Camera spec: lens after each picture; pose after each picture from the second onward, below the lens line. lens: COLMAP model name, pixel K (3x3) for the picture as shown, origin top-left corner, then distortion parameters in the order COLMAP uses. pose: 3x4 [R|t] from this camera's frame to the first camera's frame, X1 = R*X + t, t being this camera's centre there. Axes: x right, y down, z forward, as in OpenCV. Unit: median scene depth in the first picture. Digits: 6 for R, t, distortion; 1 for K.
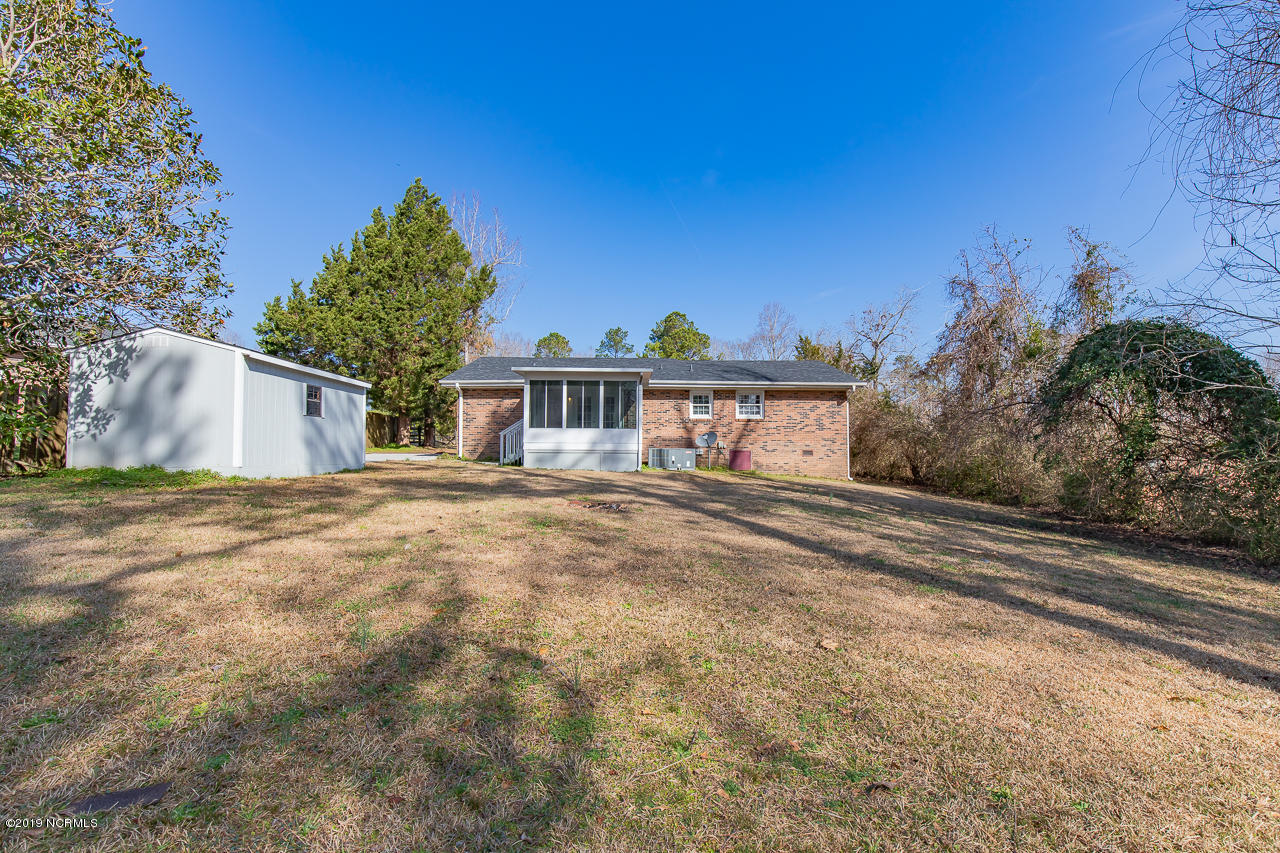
lens RADIAL K [[582.5, 0, 646.8], [0, 582.5, 426.5], [0, 0, 1]] dist [0.009409, -0.001103]
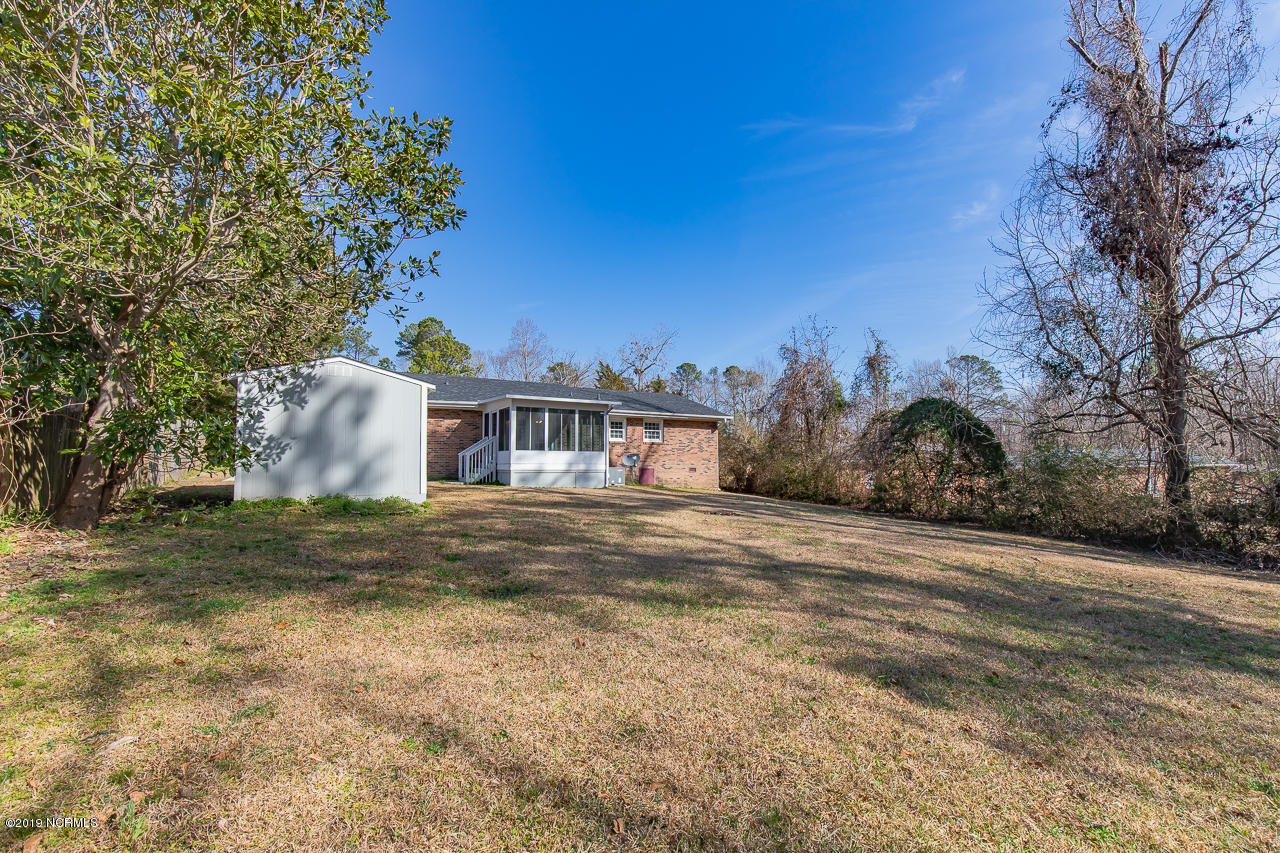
lens RADIAL K [[582.5, 0, 646.8], [0, 582.5, 426.5], [0, 0, 1]] dist [0.009409, -0.001103]
pose [[0.872818, 0.030102, 0.487117, -0.519768], [-0.023037, 0.999525, -0.020489, -0.025072], [-0.487503, 0.006661, 0.873096, -0.077454]]
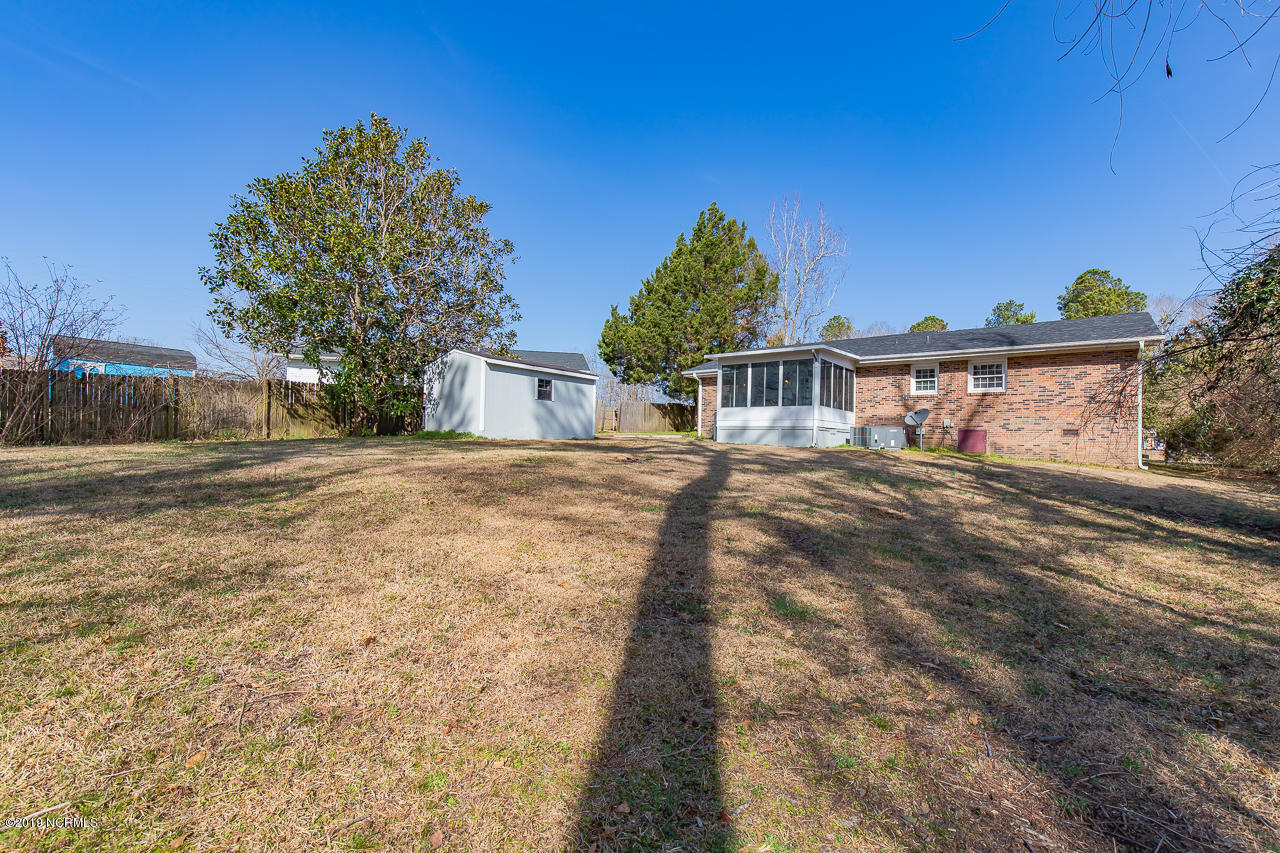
lens RADIAL K [[573.9, 0, 637.2], [0, 573.9, 436.2], [0, 0, 1]] dist [0.012150, -0.000708]
pose [[0.768585, 0.004096, -0.639735, 0.388253], [0.009841, 0.999785, 0.018225, 0.036150], [0.639673, -0.020303, 0.768379, 0.030358]]
